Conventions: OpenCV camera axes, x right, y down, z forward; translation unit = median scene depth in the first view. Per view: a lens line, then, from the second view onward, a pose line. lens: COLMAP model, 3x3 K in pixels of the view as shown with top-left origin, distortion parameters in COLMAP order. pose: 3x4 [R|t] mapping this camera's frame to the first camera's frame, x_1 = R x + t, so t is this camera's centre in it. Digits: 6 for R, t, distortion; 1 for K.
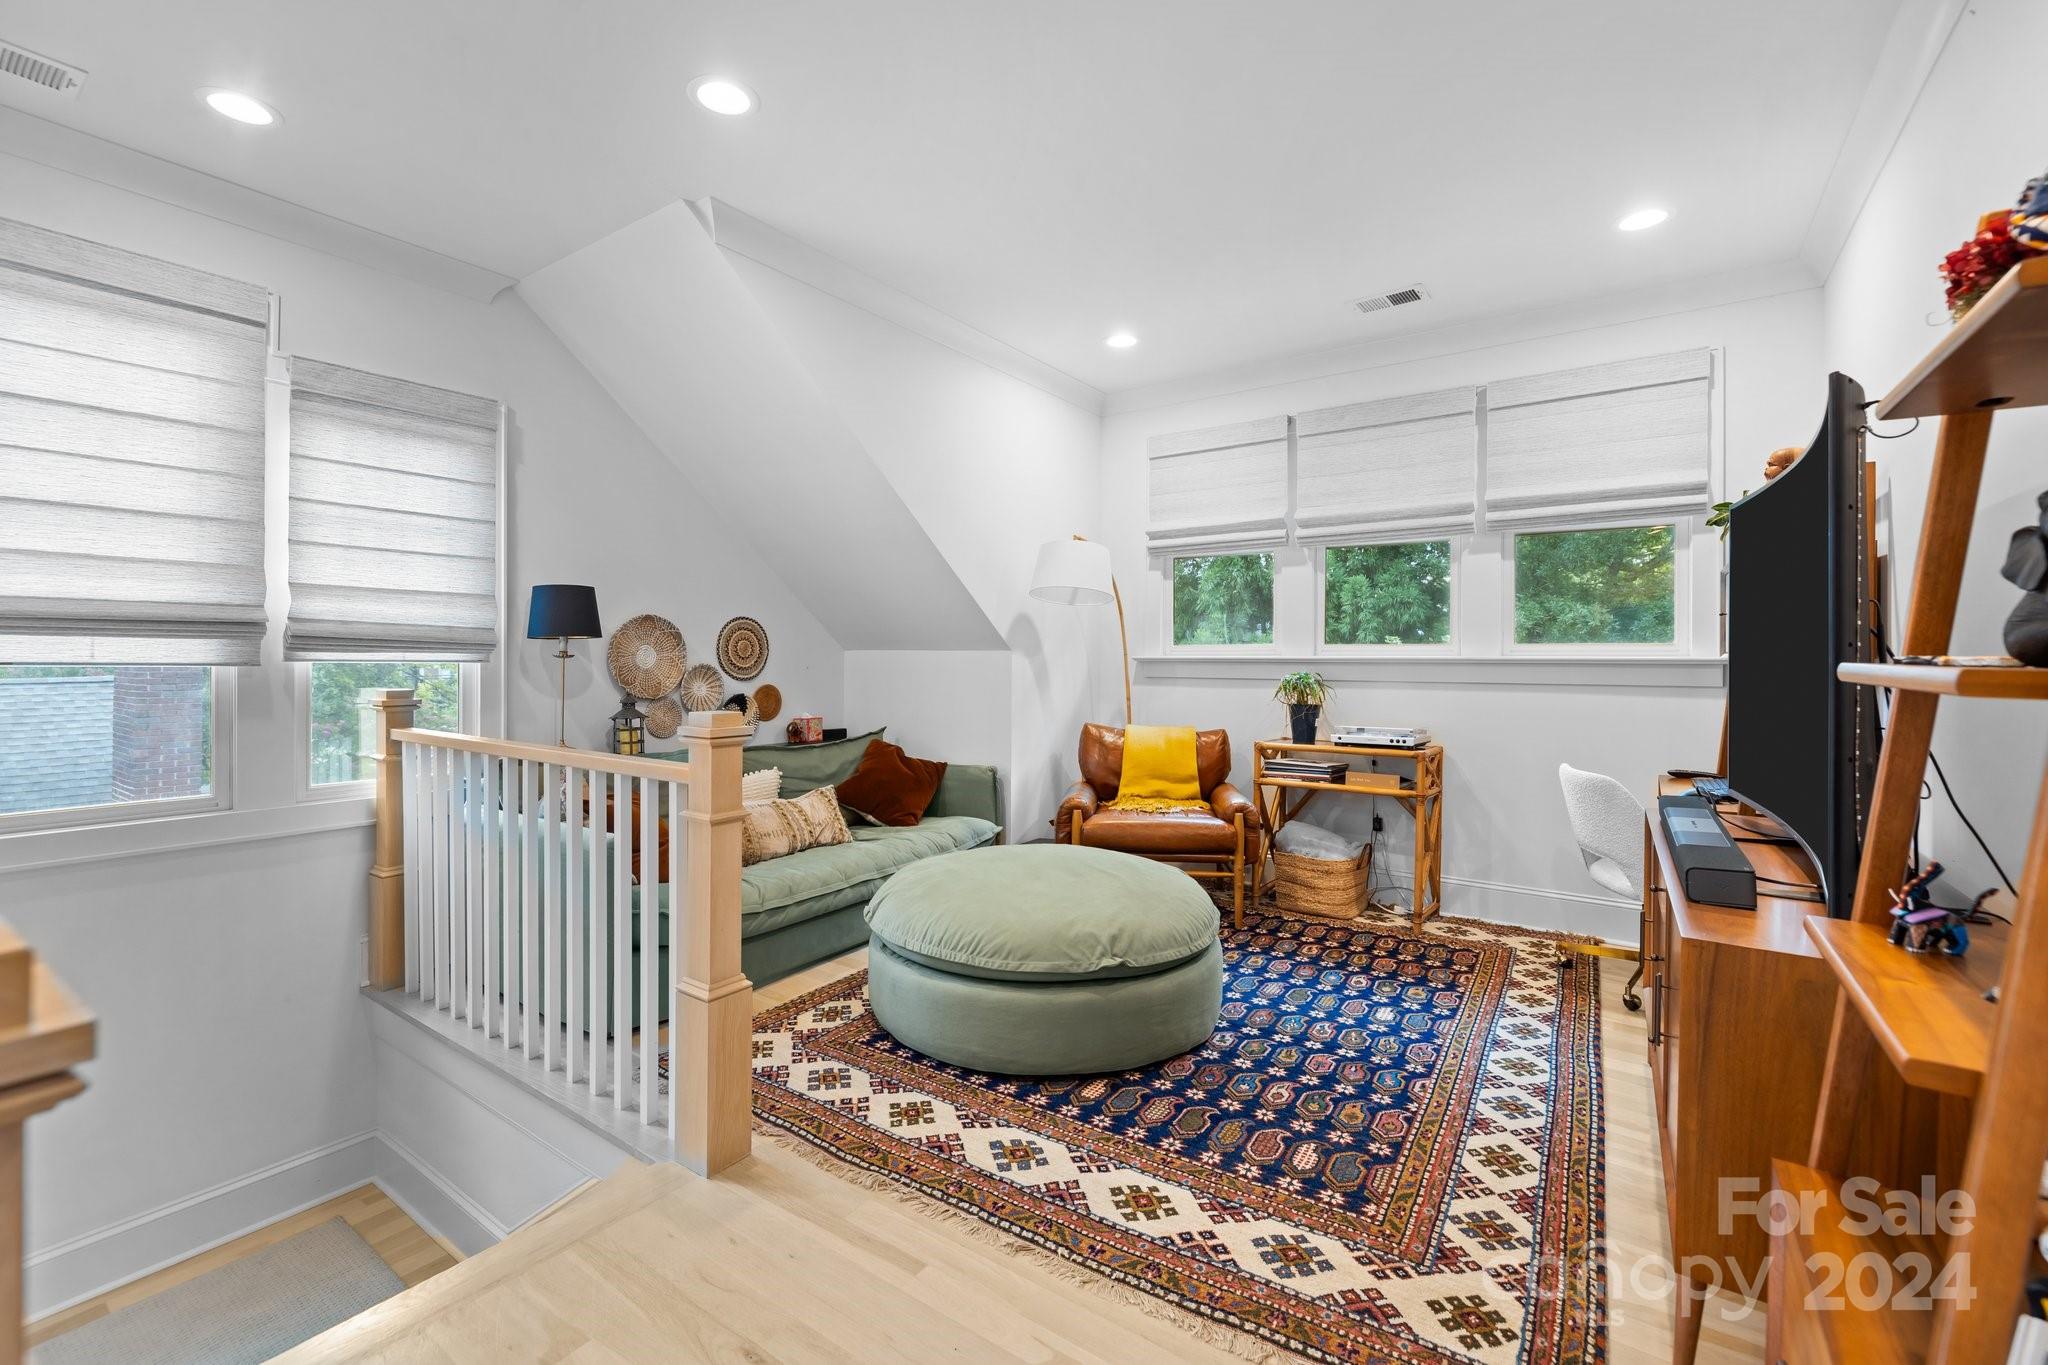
lens RADIAL K [[860.8, 0, 1019.8], [0, 860.8, 675.2], [0, 0, 1]] dist [0.000591, -0.000277]
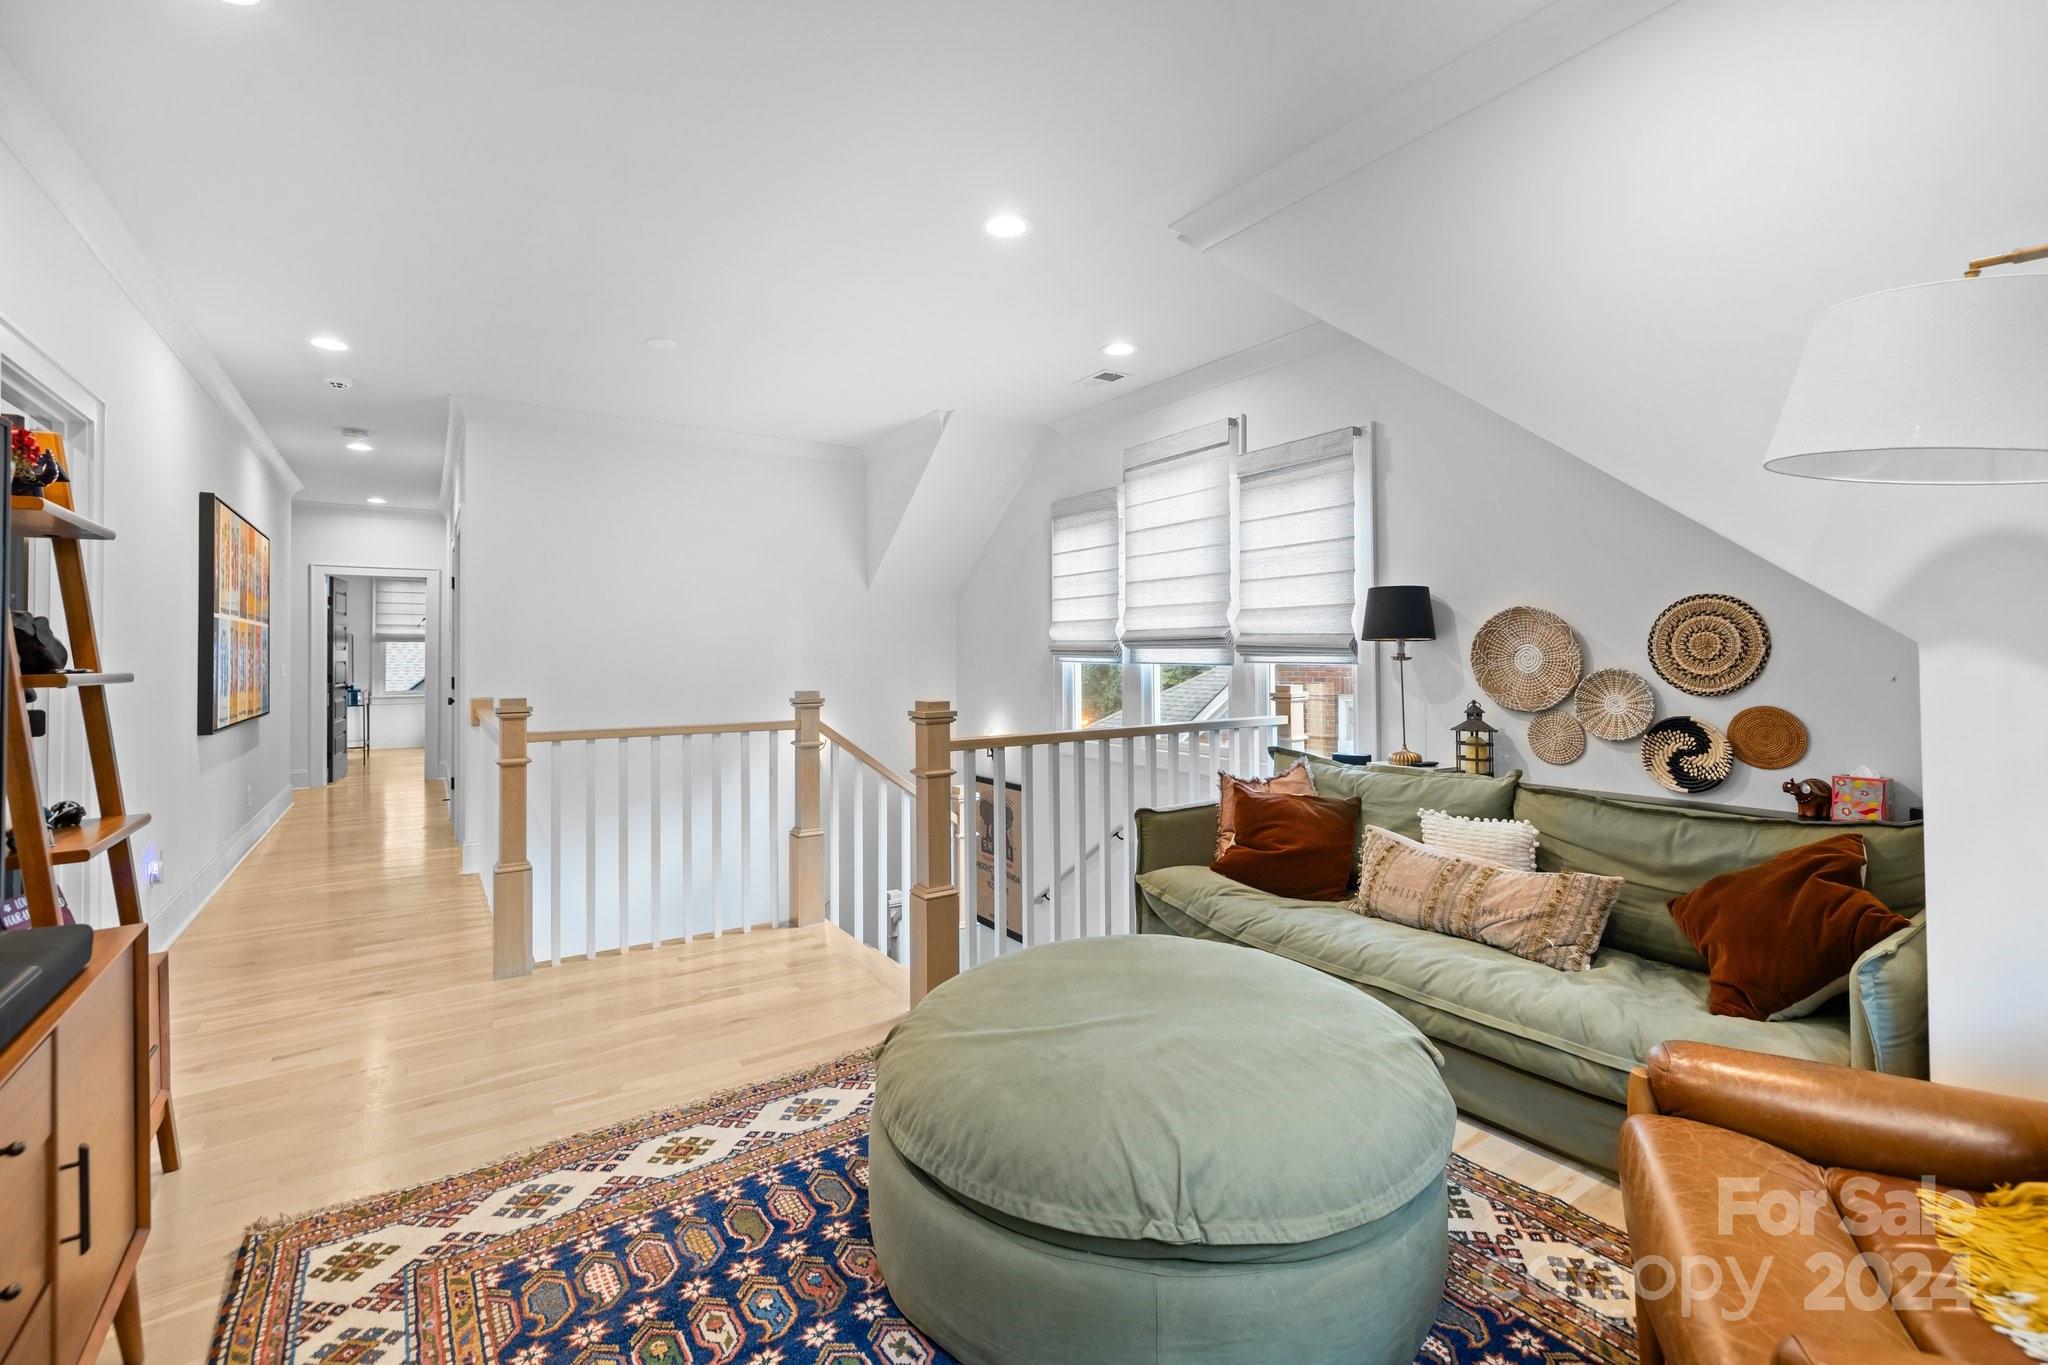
lens RADIAL K [[860.8, 0, 1019.8], [0, 860.8, 675.2], [0, 0, 1]] dist [0.000591, -0.000277]
pose [[-0.337750, 0.021716, -0.940985, 0.961842], [-0.012228, 0.999548, 0.027457, -0.044728], [0.941157, 0.020780, -0.337331, 1.647328]]
